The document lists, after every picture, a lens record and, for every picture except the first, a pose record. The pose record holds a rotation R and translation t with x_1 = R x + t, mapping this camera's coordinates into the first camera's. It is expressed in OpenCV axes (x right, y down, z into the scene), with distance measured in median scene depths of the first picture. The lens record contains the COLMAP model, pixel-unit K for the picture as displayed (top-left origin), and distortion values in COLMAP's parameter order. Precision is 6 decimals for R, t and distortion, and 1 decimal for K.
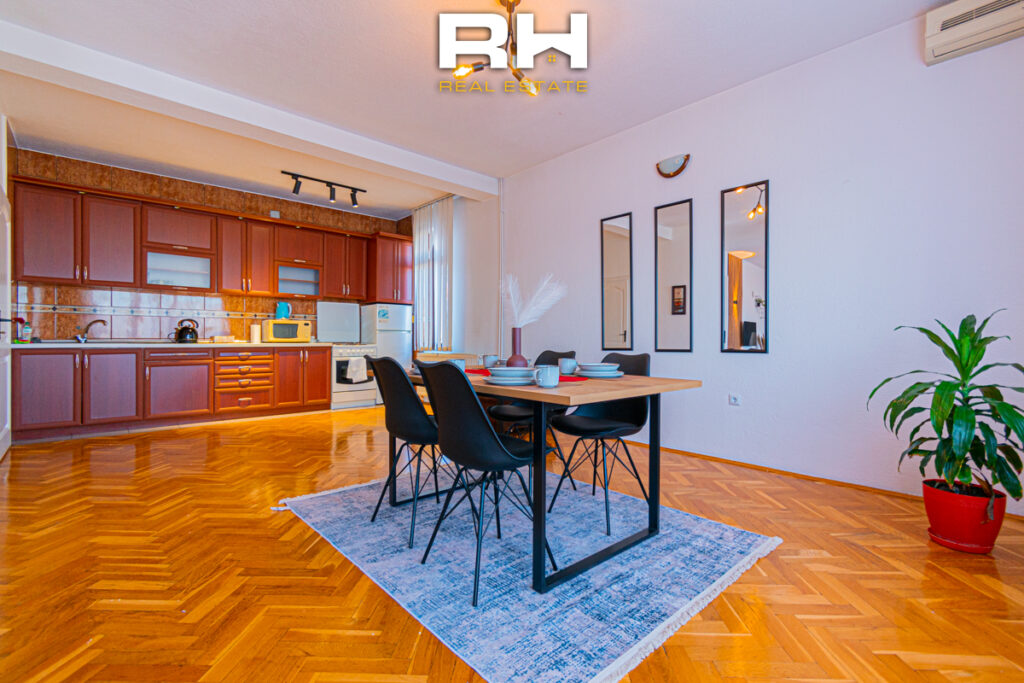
lens RADIAL K [[453.3, 0, 507.9], [0, 453.3, 339.2], [0, 0, 1]] dist [0.000937, 0.000062]
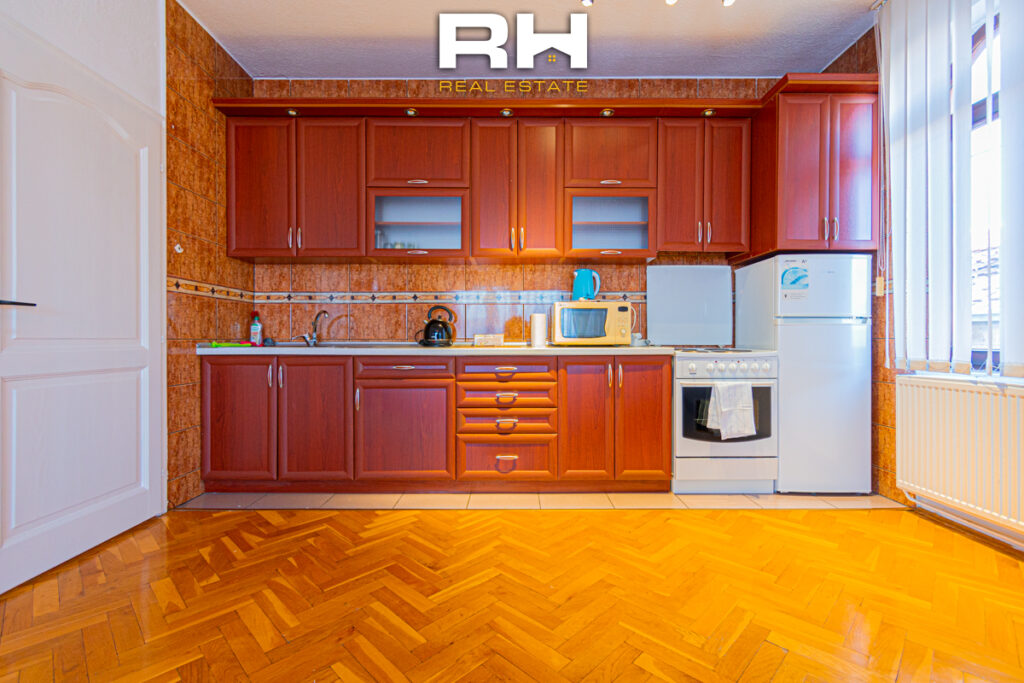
lens RADIAL K [[462.9, 0, 534.8], [0, 462.9, 340.8], [0, 0, 1]] dist [0.000328, 0.000112]
pose [[0.769607, -0.002661, -0.638512, -0.203076], [0.003873, 0.999992, 0.000500, 0.000996], [0.638506, -0.002857, 0.769611, 0.565507]]
